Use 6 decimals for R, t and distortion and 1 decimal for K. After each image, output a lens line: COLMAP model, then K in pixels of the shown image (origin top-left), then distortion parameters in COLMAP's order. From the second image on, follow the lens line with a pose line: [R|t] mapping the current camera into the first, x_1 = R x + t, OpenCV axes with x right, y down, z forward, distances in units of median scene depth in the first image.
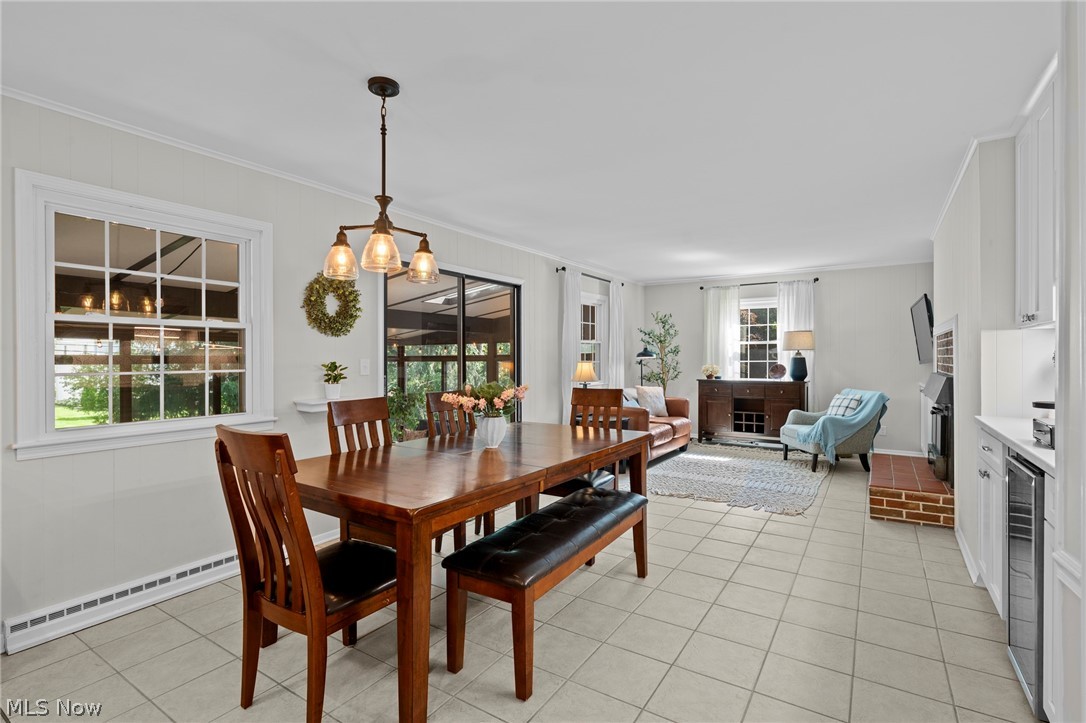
lens RADIAL K [[513.1, 0, 543.0], [0, 513.1, 361.5], [0, 0, 1]] dist [0.001217, 0.000399]
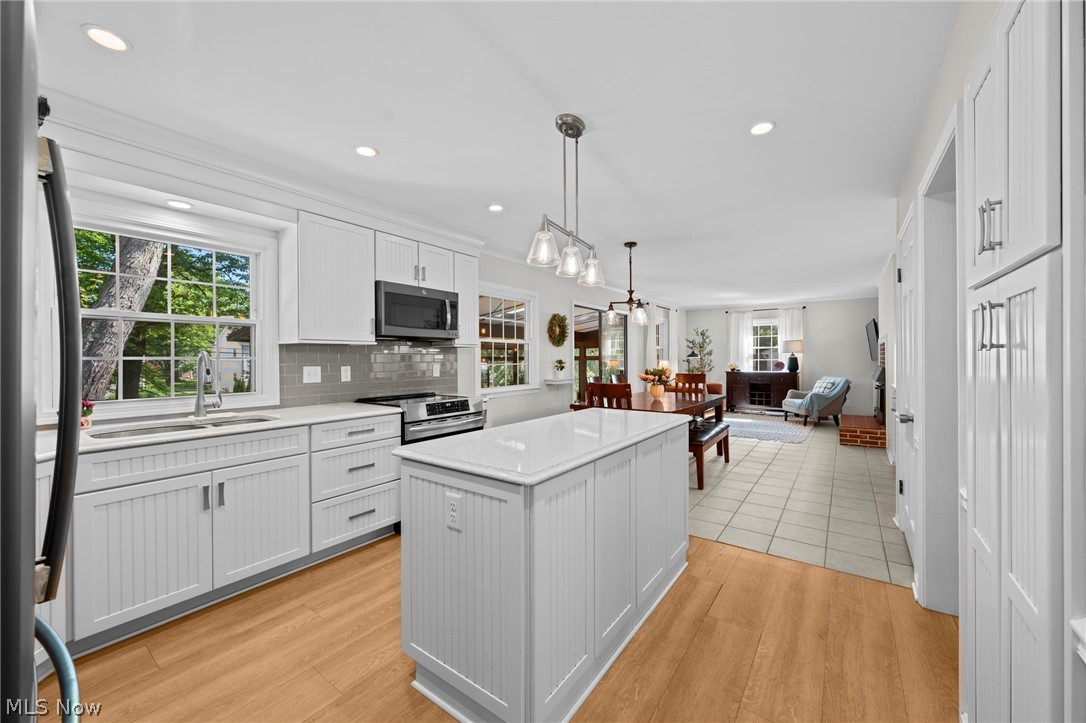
lens RADIAL K [[420.6, 0, 543.0], [0, 420.6, 361.5], [0, 0, 1]] dist [-0.001660, -0.000050]
pose [[0.998849, -0.001926, -0.047926, -0.221493], [0.001920, 0.999998, -0.000163, 0.004330], [0.047926, 0.000071, 0.998851, -0.348785]]
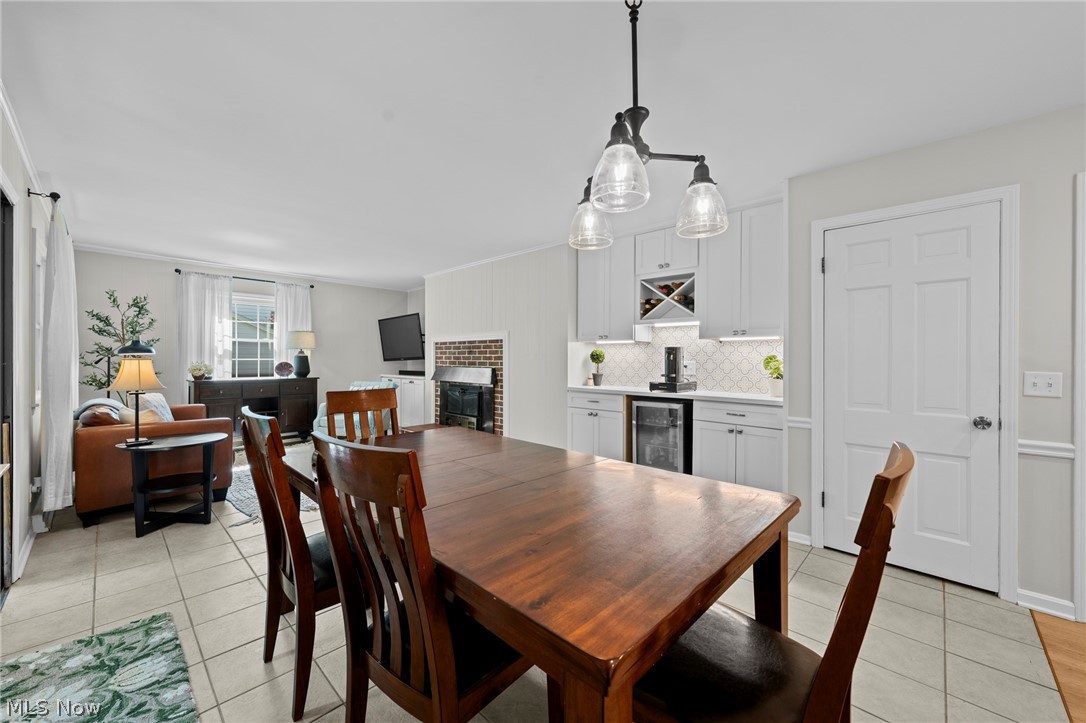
lens RADIAL K [[420.6, 0, 543.0], [0, 420.6, 361.5], [0, 0, 1]] dist [-0.001660, -0.000050]
pose [[0.180651, -0.004333, 0.983538, -0.306156], [0.004602, 0.999983, 0.003560, 0.003741], [-0.983536, 0.003883, 0.180668, 0.368871]]
